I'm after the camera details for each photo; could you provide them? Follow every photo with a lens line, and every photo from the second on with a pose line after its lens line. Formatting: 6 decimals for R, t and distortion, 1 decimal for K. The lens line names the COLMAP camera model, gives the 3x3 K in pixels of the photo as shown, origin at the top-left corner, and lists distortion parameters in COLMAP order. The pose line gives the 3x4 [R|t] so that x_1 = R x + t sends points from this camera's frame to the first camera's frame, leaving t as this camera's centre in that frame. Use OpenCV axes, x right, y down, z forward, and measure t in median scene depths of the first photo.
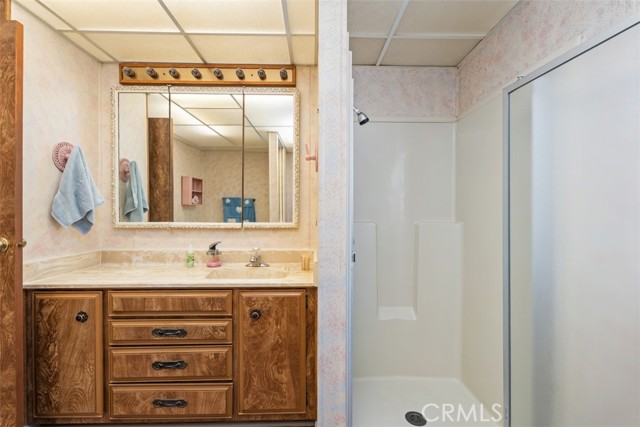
lens RADIAL K [[286.5, 0, 318.3], [0, 286.5, 211.4], [0, 0, 1]] dist [-0.003937, -0.000537]
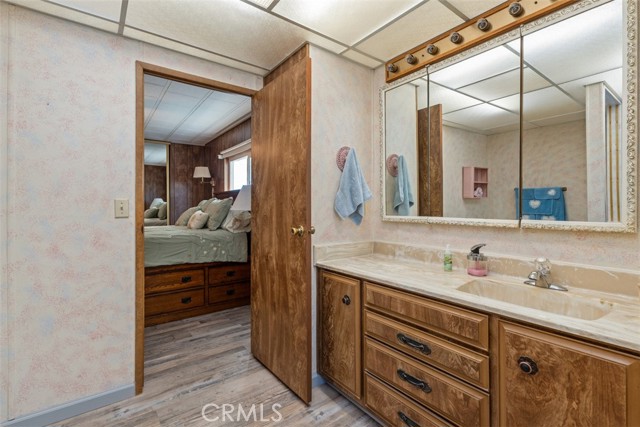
lens RADIAL K [[292.8, 0, 320.5], [0, 292.8, 206.5], [0, 0, 1]] dist [-0.001232, 0.000114]
pose [[0.587557, -0.004188, -0.809172, 0.028873], [0.005003, 0.999986, -0.001543, 0.005335], [0.809167, -0.003142, 0.587570, 0.193804]]
